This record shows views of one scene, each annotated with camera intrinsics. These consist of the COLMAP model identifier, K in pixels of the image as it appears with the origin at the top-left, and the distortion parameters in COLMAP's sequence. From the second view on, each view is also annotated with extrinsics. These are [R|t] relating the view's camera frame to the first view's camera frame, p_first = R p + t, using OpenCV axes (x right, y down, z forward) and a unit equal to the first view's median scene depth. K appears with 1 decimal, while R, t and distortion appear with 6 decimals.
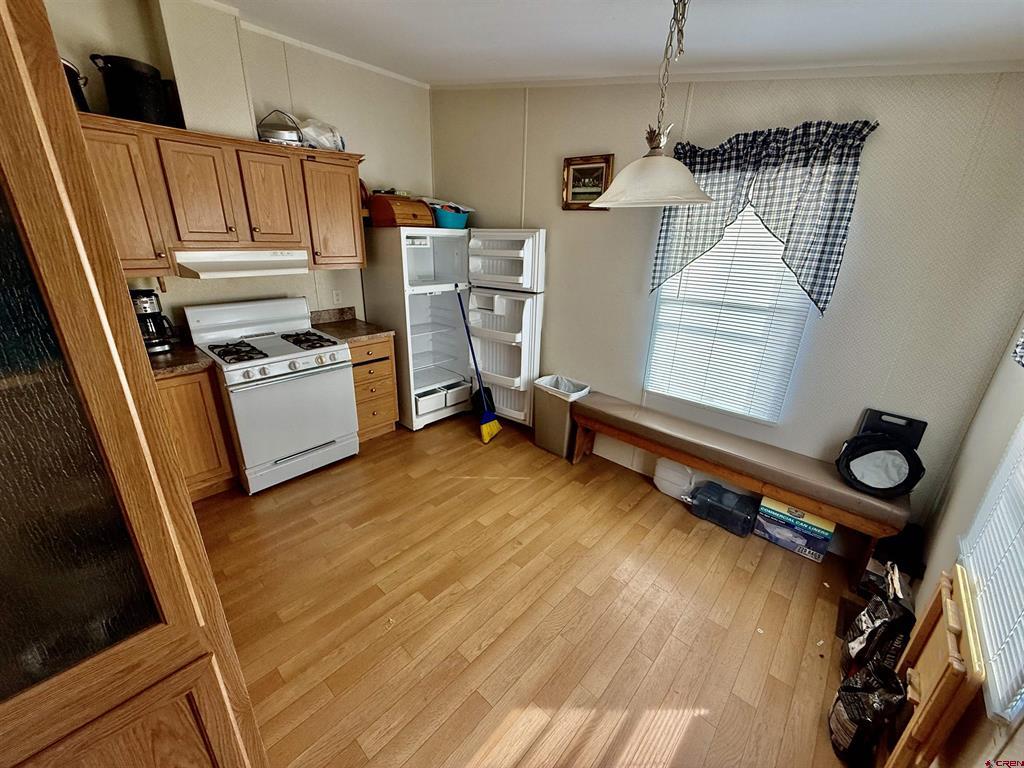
lens RADIAL K [[401.8, 0, 507.1], [0, 401.8, 380.4], [0, 0, 1]] dist [0.001593, 0.000206]
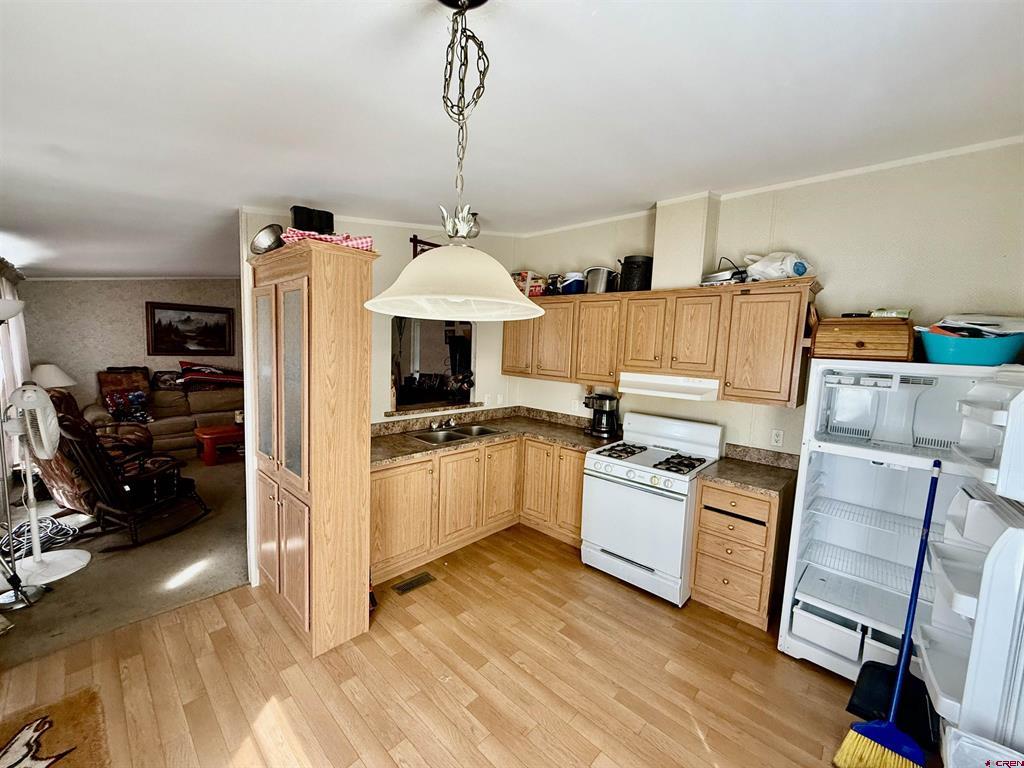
lens RADIAL K [[401.8, 0, 509.0], [0, 401.8, 382.9], [0, 0, 1]] dist [0.001593, 0.000206]
pose [[0.006185, 0.068936, -0.997602, 0.491227], [-0.377931, 0.923789, 0.061492, -0.189893], [0.925813, 0.376645, 0.031767, 0.514648]]
